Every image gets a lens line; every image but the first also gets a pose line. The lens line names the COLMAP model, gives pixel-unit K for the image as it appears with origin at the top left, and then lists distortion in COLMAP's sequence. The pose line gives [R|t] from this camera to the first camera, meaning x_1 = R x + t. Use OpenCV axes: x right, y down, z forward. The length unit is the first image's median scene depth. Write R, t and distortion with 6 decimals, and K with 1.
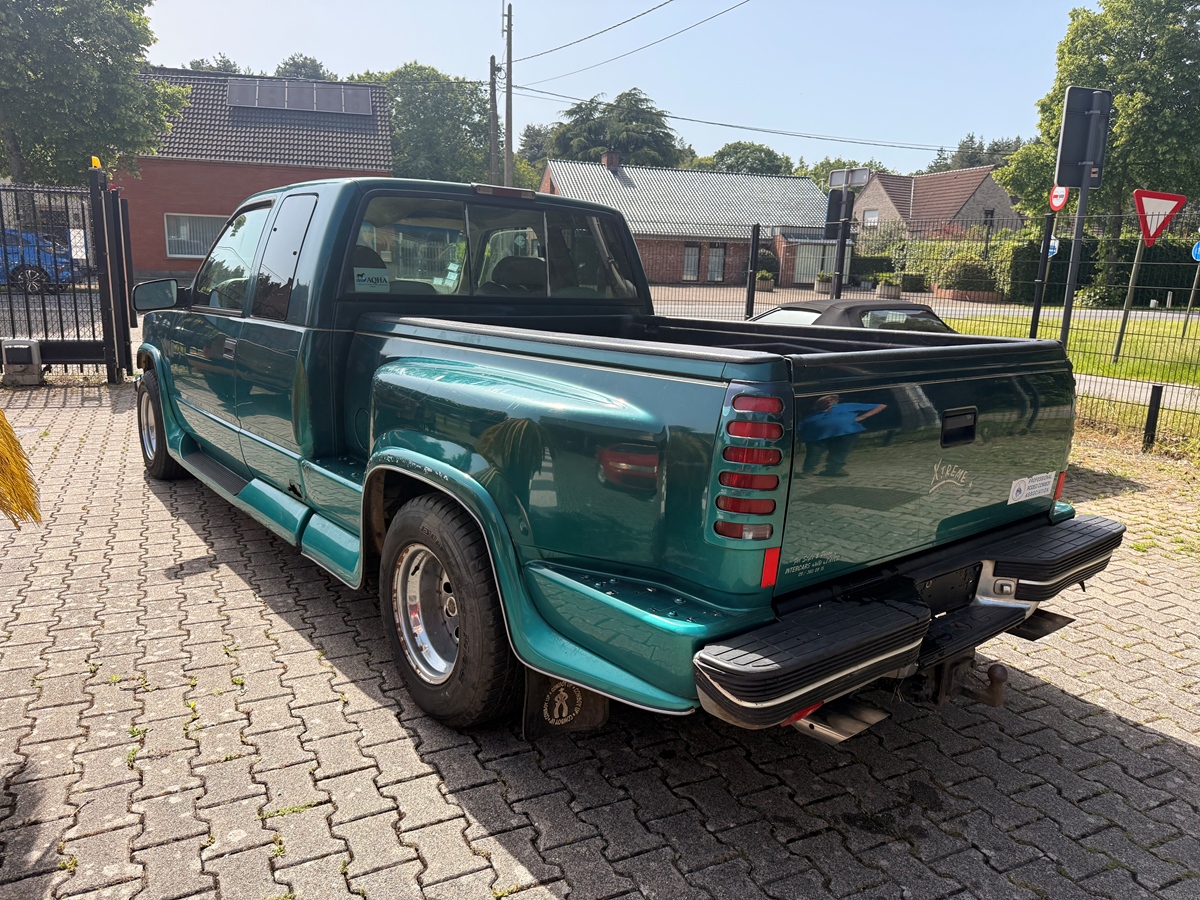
lens RADIAL K [[853.0, 0, 600.0], [0, 853.0, 450.0], [0, 0, 1]] dist [0.005284, -0.006814]
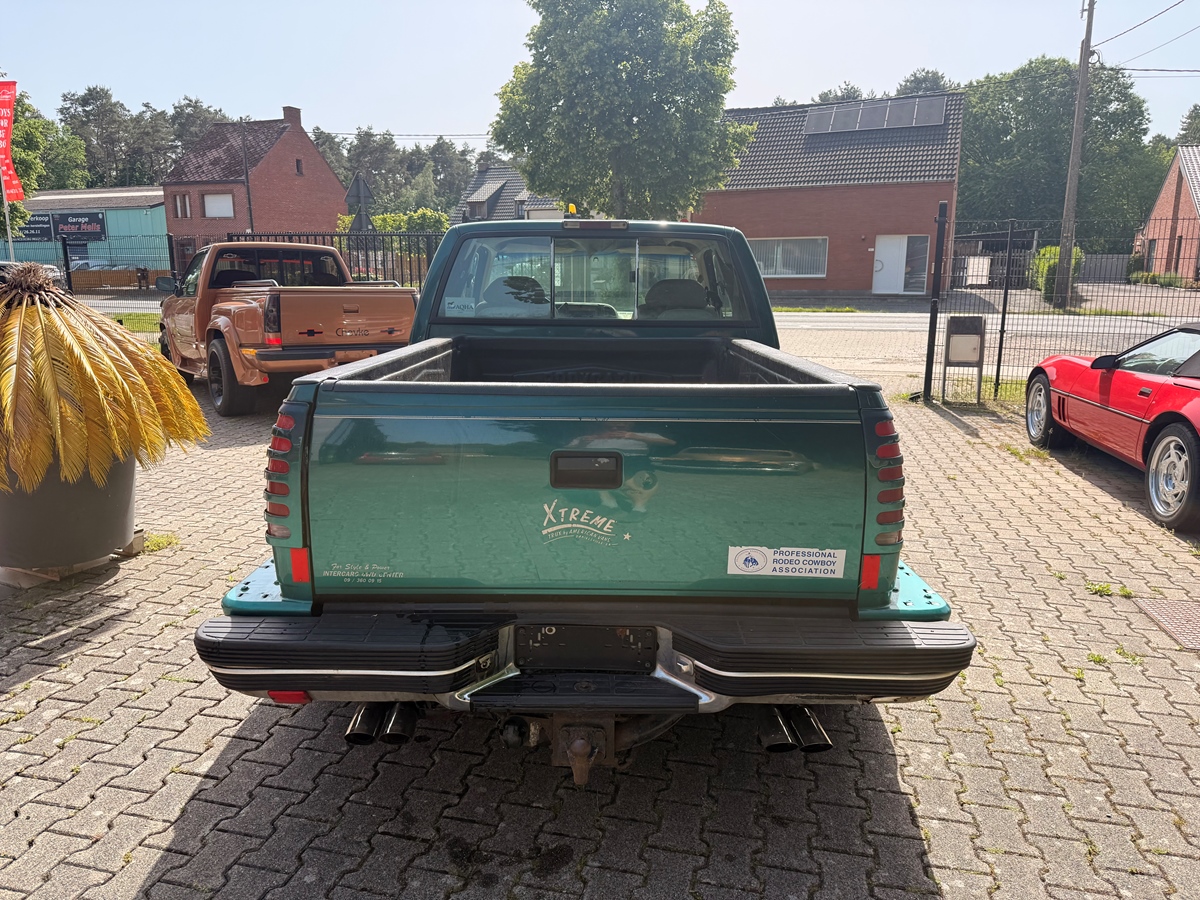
lens RADIAL K [[850.7, 0, 591.5], [0, 850.7, 428.0], [0, 0, 1]] dist [0.025349, -0.028129]
pose [[0.770422, 0.086595, -0.631626, 0.559655], [-0.111385, 0.993777, 0.000384, -0.040160], [0.627729, 0.070058, 0.775273, 0.157854]]
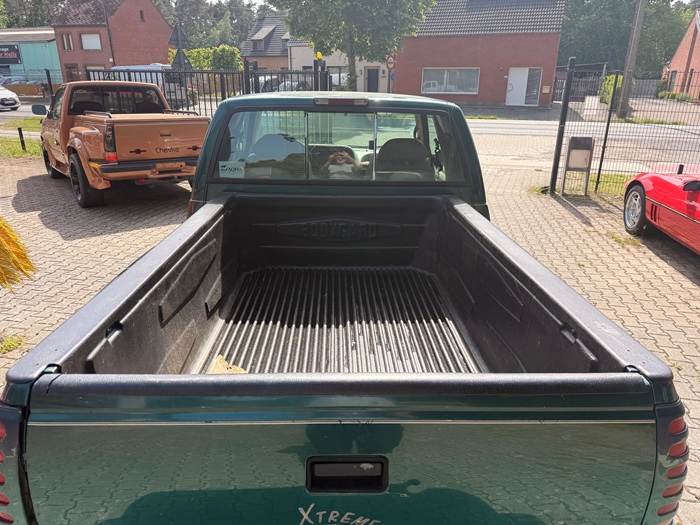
lens RADIAL K [[497.6, 0, 350.0], [0, 497.6, 262.5], [0, 0, 1]] dist [0.005284, -0.006814]
pose [[0.793777, 0.183520, -0.579860, 0.369370], [-0.111890, 0.981181, 0.157366, -0.168598], [0.597828, -0.060033, 0.799374, 0.351092]]
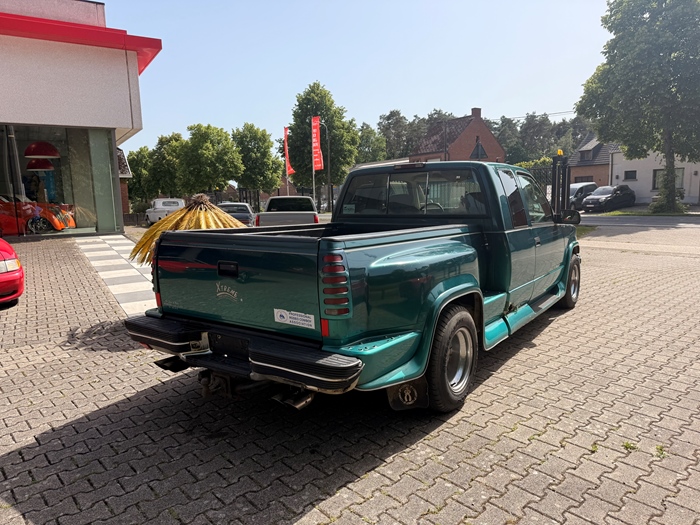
lens RADIAL K [[483.6, 0, 350.0], [0, 483.6, 262.5], [0, 0, 1]] dist [0.141751, -0.213366]
pose [[0.271283, 0.085520, -0.958693, 0.965285], [-0.171478, 0.984404, 0.039290, -0.083702], [0.947101, 0.153736, 0.281717, 0.523419]]
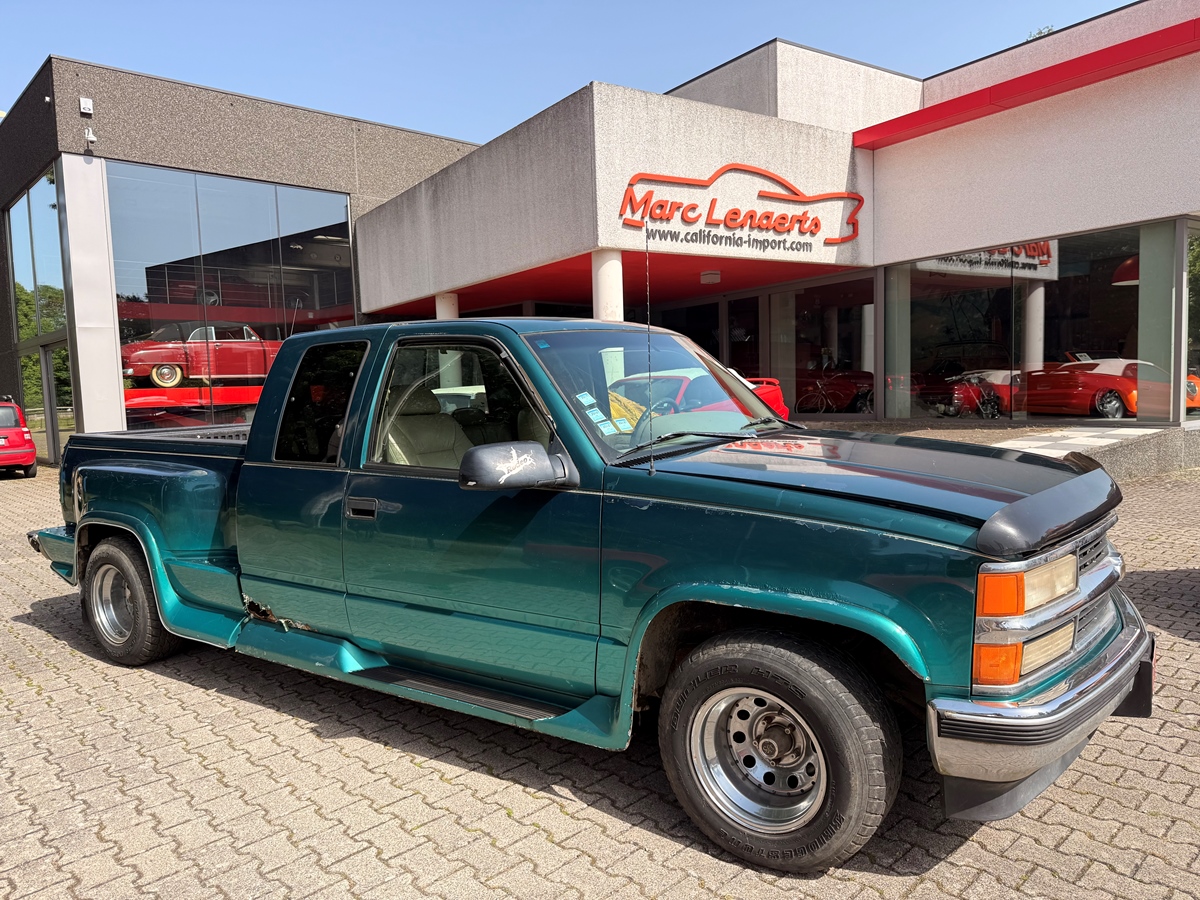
lens RADIAL K [[853.0, 0, 600.0], [0, 853.0, 450.0], [0, 0, 1]] dist [0.005284, -0.006814]
pose [[-0.962654, 0.025581, -0.269522, -0.054096], [-0.046609, 0.965002, 0.258067, -0.435365], [0.266691, 0.260992, -0.927771, 2.090966]]
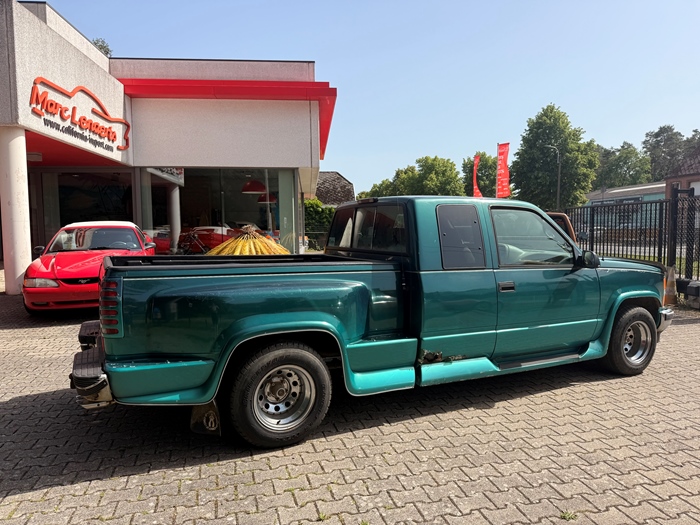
lens RADIAL K [[485.7, 0, 346.4], [0, 485.7, 262.8], [0, 0, 1]] dist [0.057038, -0.074342]
pose [[-0.216058, 0.034365, -0.975775, 0.999816], [-0.205939, 0.975294, 0.079948, -0.222803], [0.954415, 0.218224, -0.203643, 1.152835]]
